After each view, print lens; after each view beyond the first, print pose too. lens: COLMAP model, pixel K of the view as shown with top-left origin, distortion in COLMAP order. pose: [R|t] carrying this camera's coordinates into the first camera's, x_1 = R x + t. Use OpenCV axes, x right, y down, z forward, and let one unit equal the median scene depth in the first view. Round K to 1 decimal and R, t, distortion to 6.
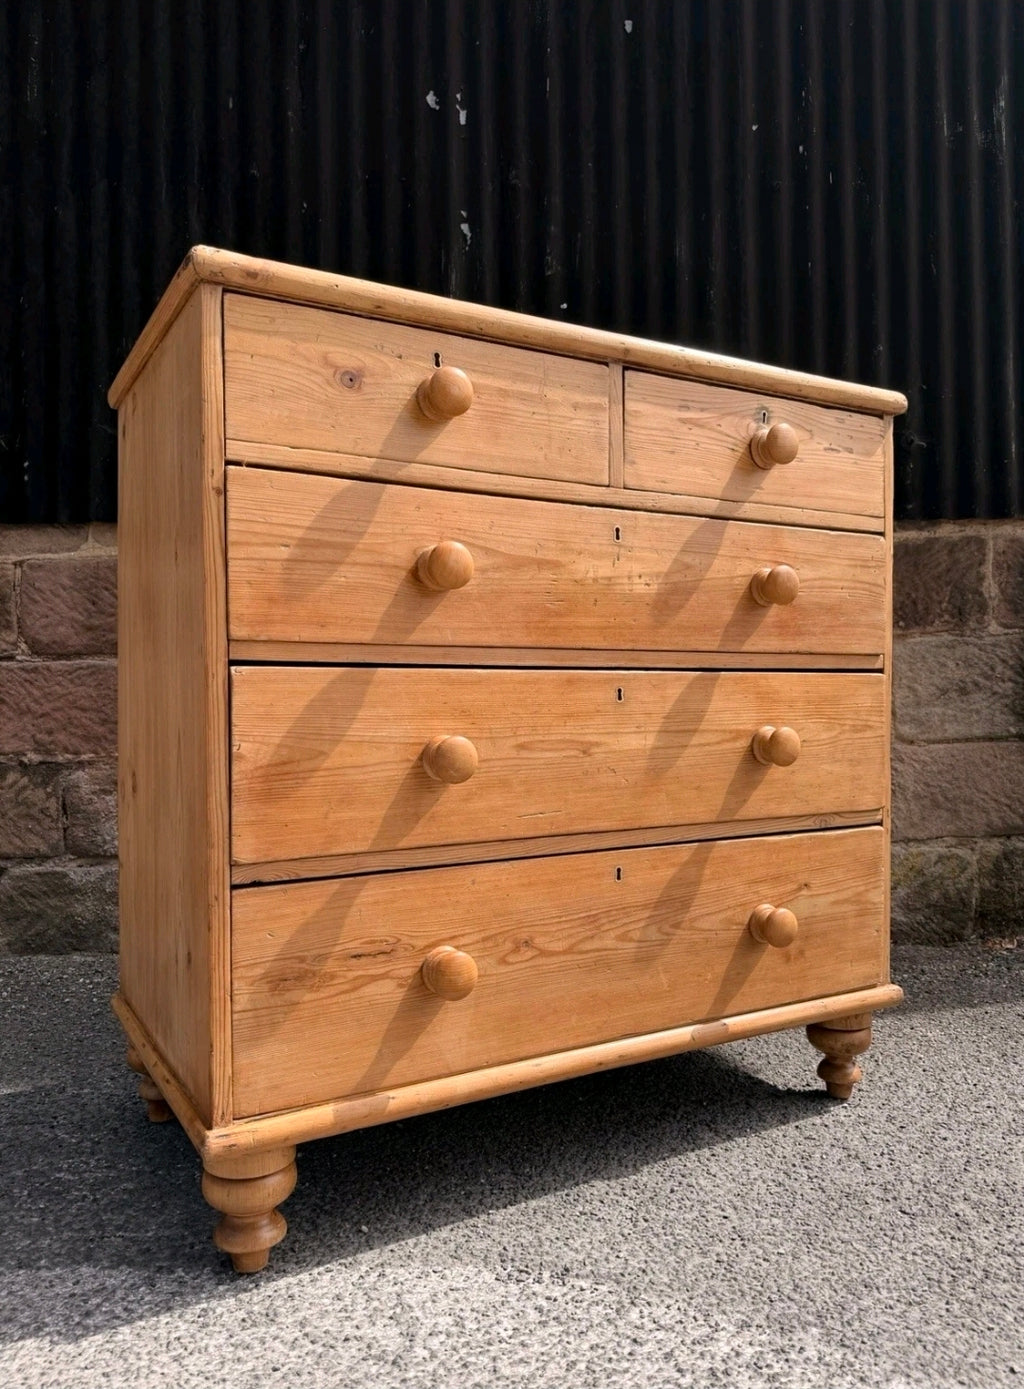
lens RADIAL K [[1019.7, 0, 522.8], [0, 1019.7, 719.2], [0, 0, 1]] dist [0.058715, -0.060700]
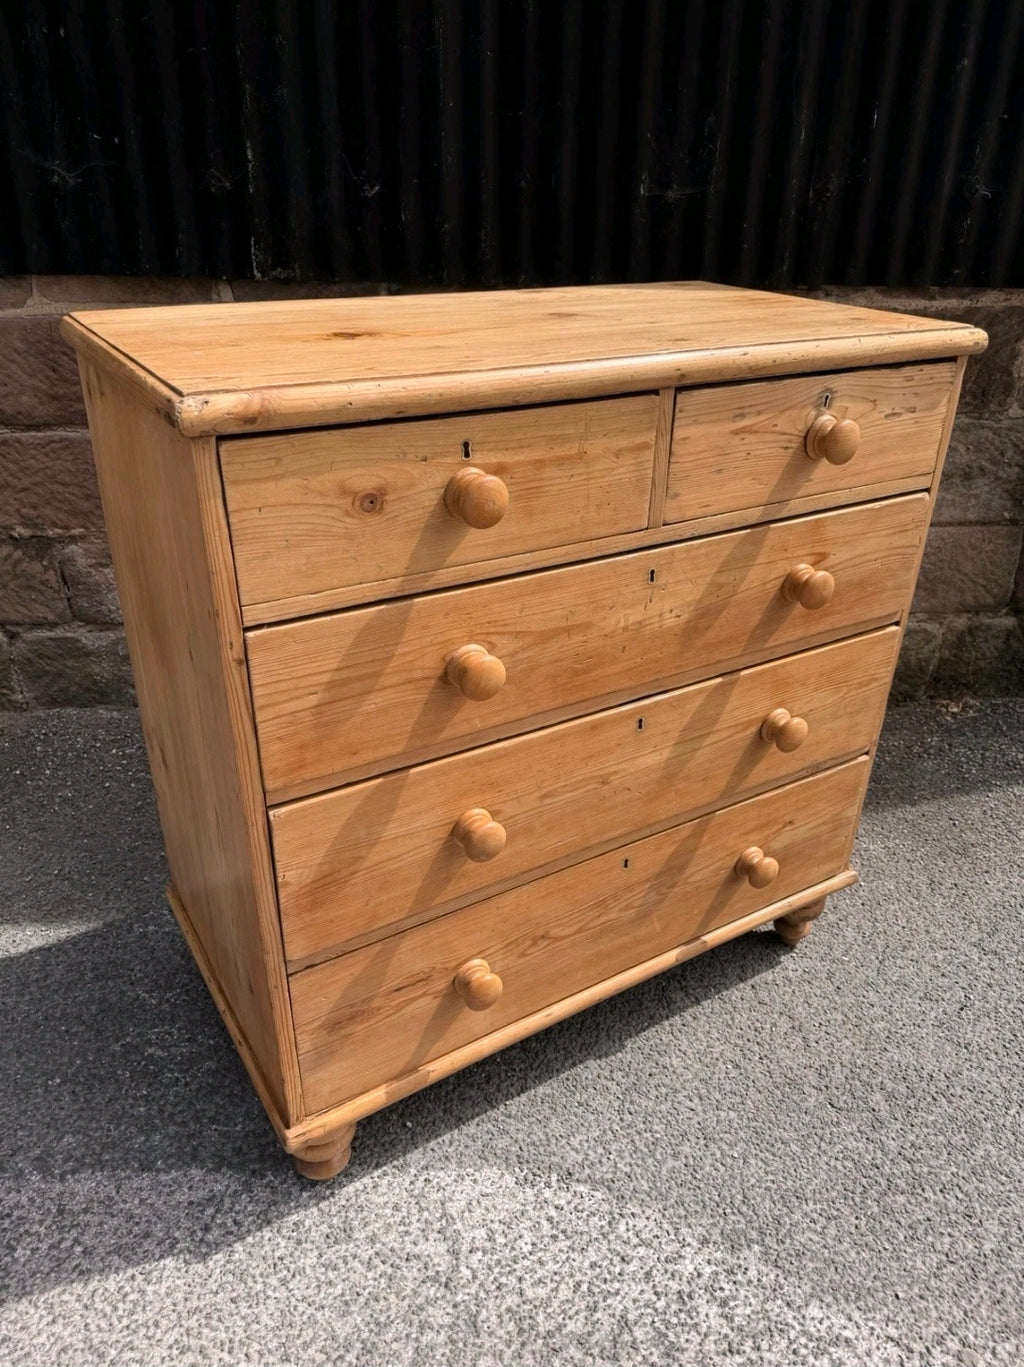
lens RADIAL K [[968.9, 0, 512.4], [0, 968.9, 702.1], [0, 0, 1]] dist [0.039343, -0.047506]
pose [[0.999562, 0.007102, 0.028743, -0.066797], [-0.019432, 0.889813, 0.455911, -0.534035], [-0.022338, -0.456269, 0.889561, 0.175012]]
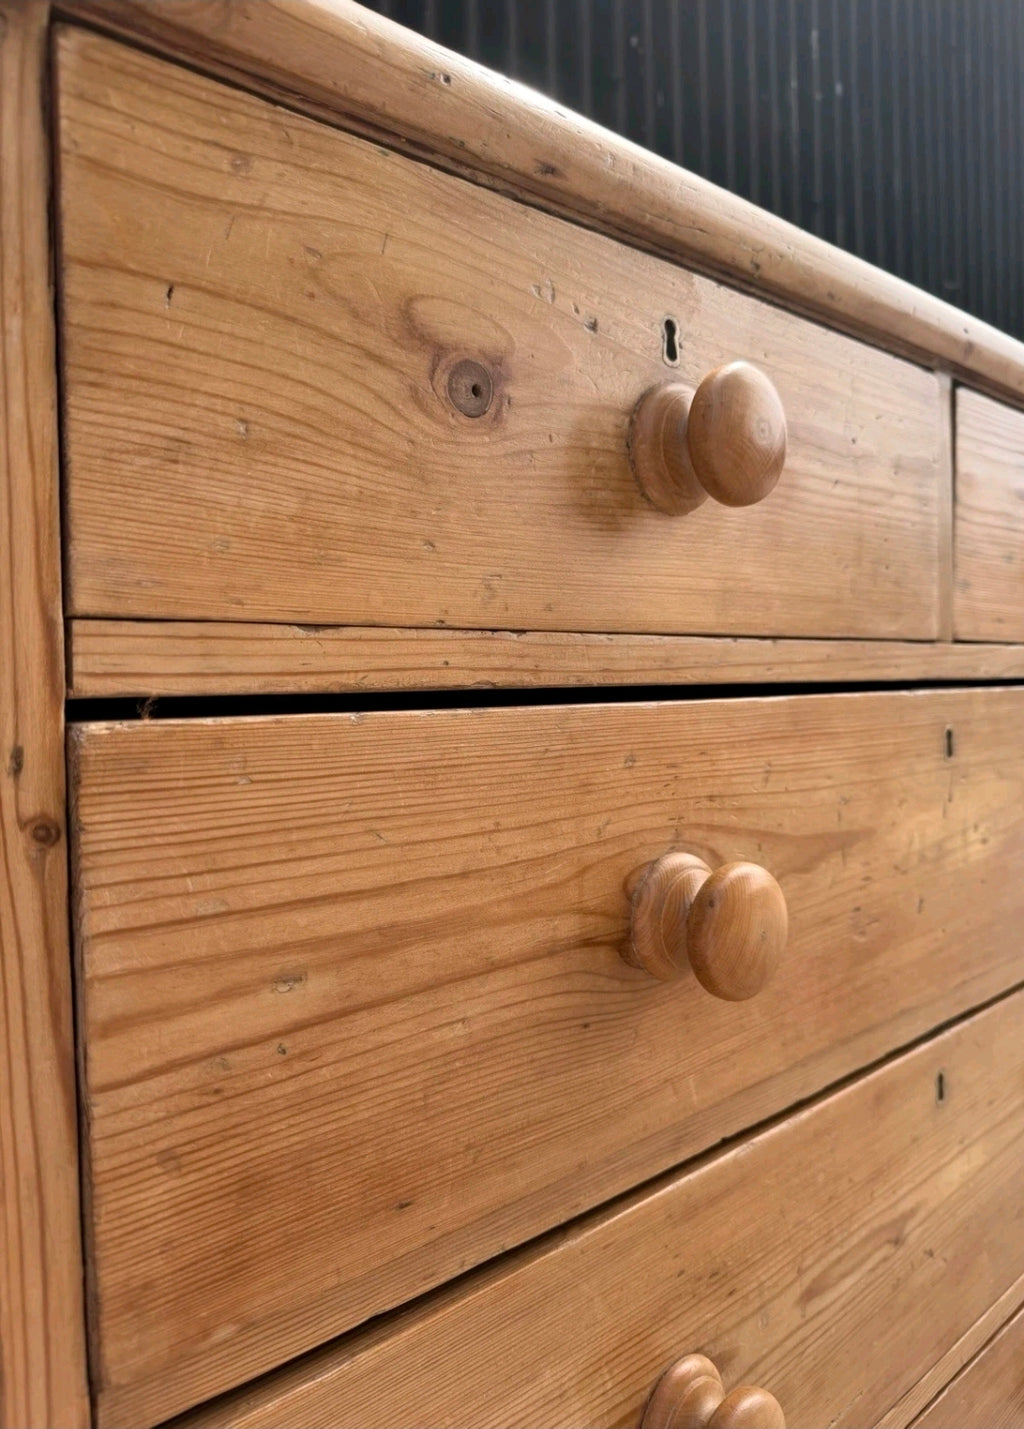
lens RADIAL K [[1020.0, 0, 516.6], [0, 1020.0, 719.0], [0, 0, 1]] dist [0.010222, -0.023979]
pose [[0.977216, -0.014600, 0.211747, -0.212703], [0.009759, 0.999667, 0.023888, -0.227282], [-0.212025, -0.021278, 0.977033, 0.661486]]
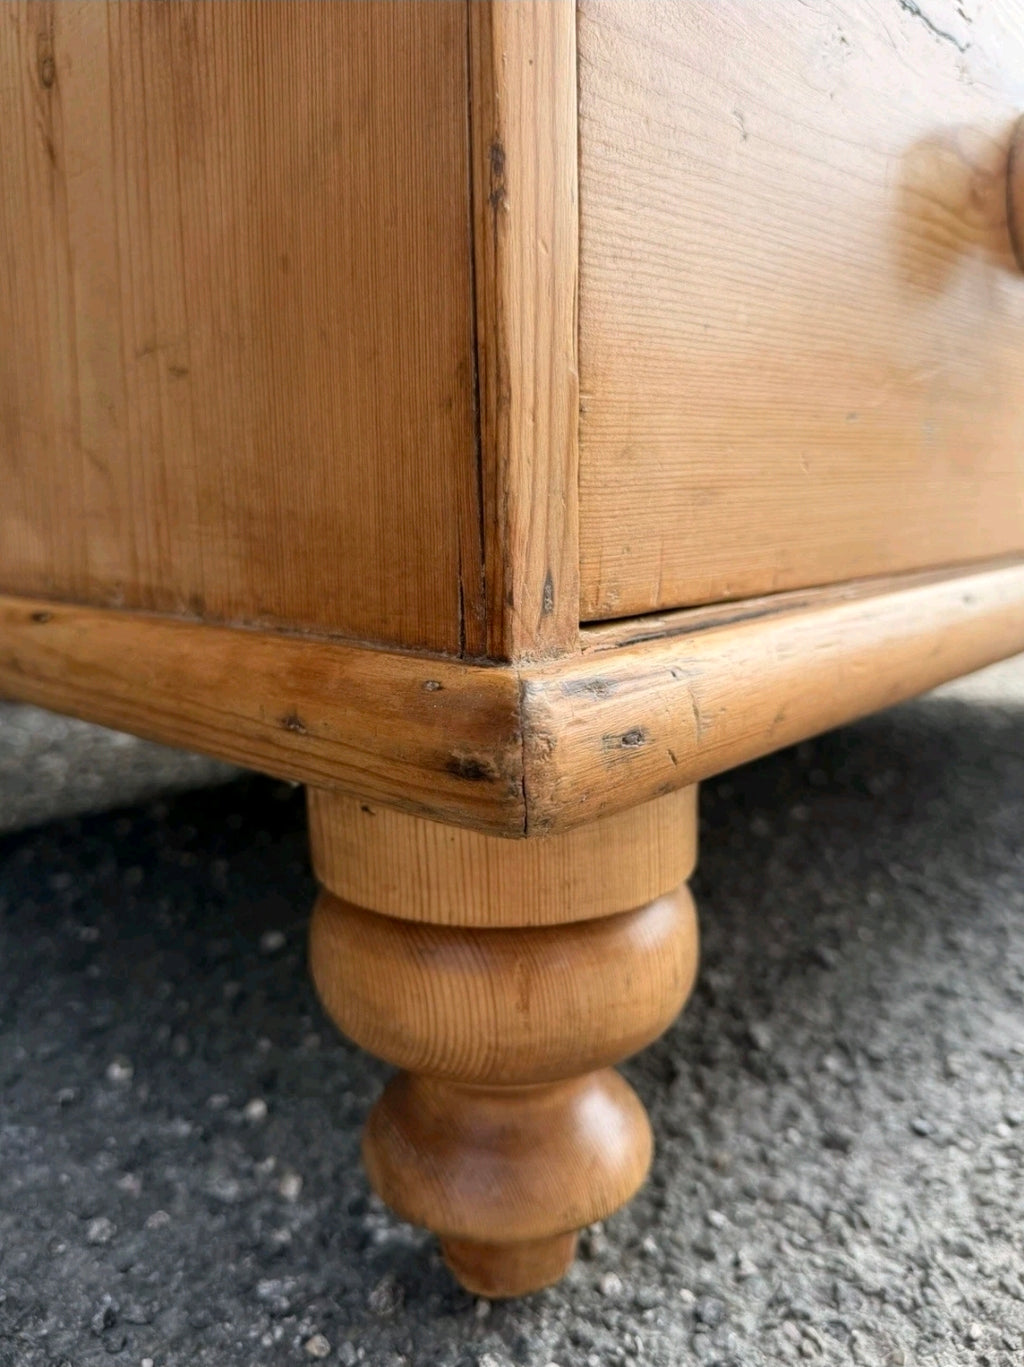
lens RADIAL K [[968.9, 0, 514.3], [0, 968.9, 743.5], [0, 0, 1]] dist [0.039343, -0.047506]
pose [[0.955038, -0.057329, 0.290888, -0.317496], [0.014135, 0.988816, 0.148471, 0.353510], [-0.296146, -0.137684, 0.945167, 0.762533]]
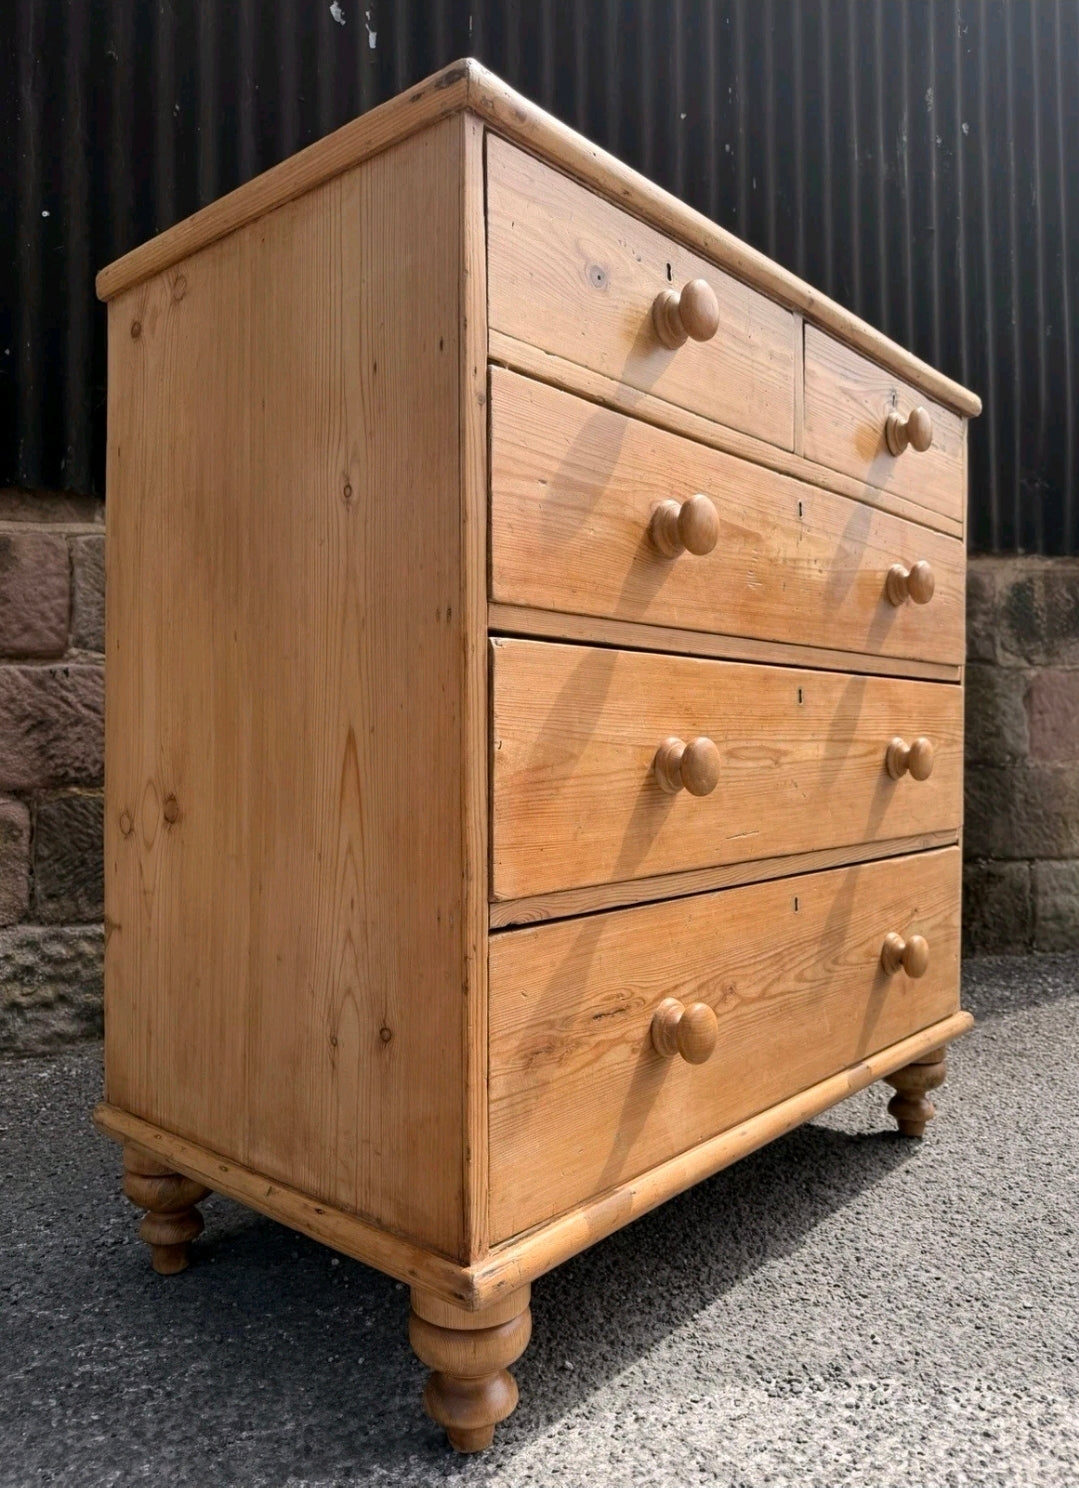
lens RADIAL K [[1084.4, 0, 543.1], [0, 1084.4, 762.6], [0, 0, 1]] dist [0.032983, -0.035700]
pose [[0.946630, -0.002938, 0.322309, -0.455098], [0.005105, 0.999970, -0.005878, 0.040651], [-0.322282, 0.007210, 0.946616, 0.221685]]
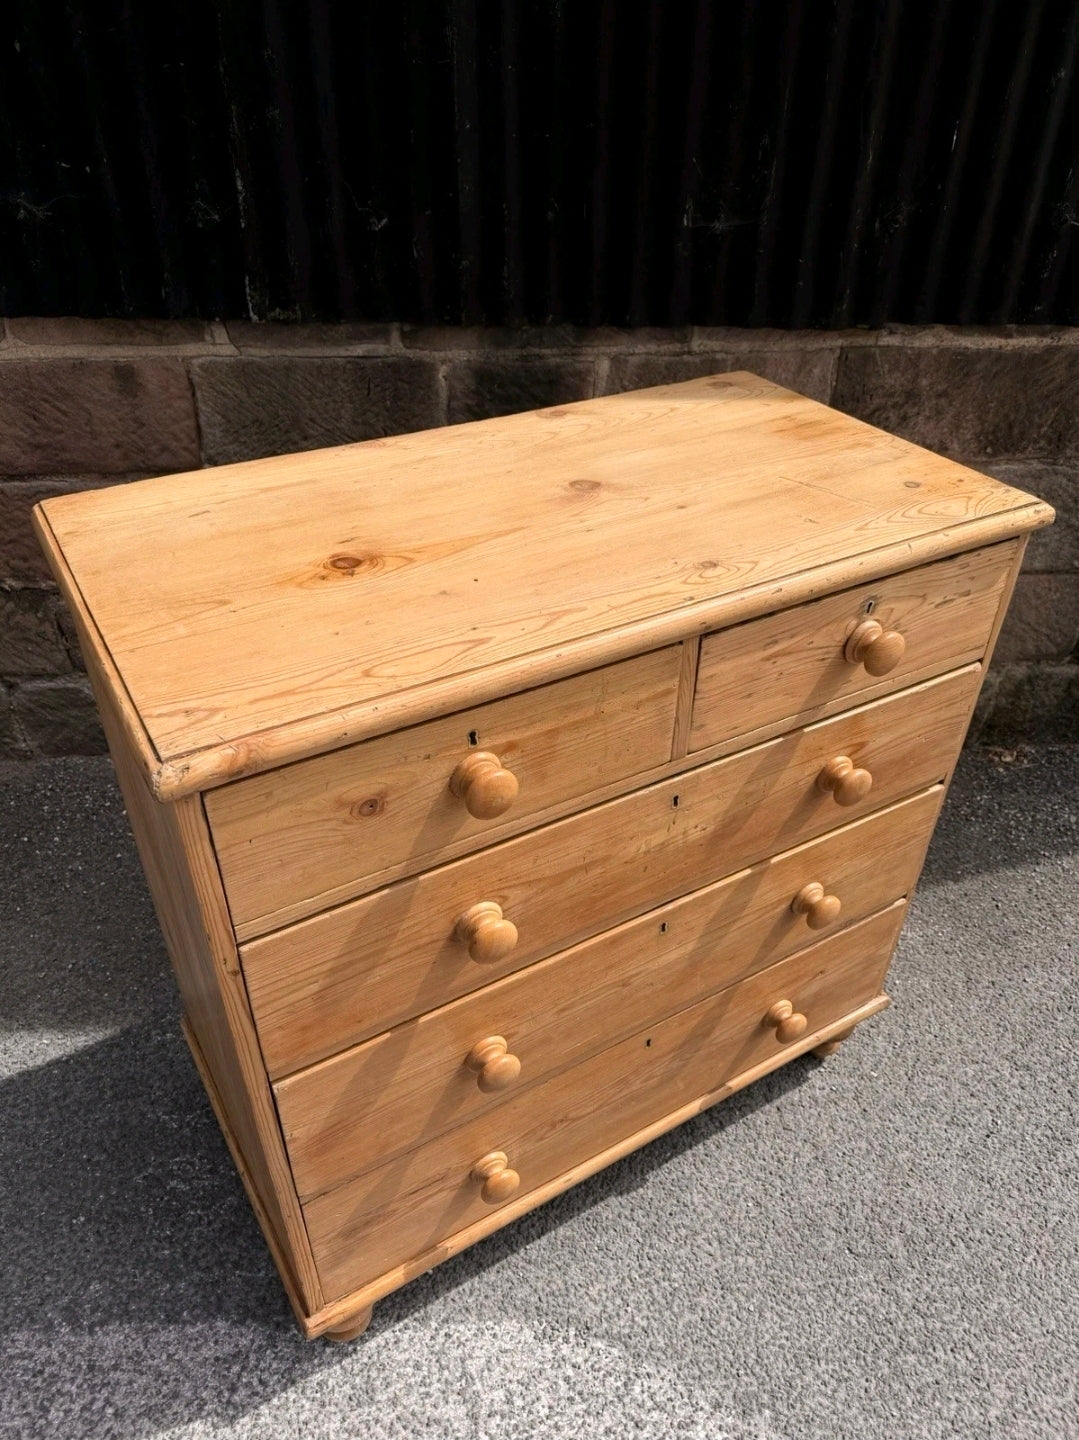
lens RADIAL K [[1020.6, 0, 544.8], [0, 1020.6, 738.7], [0, 0, 1]] dist [0.039343, -0.047506]
pose [[0.999733, 0.005878, 0.022358, -0.044661], [-0.017636, 0.819204, 0.573230, -0.809450], [-0.014946, -0.573472, 0.819089, 0.343865]]
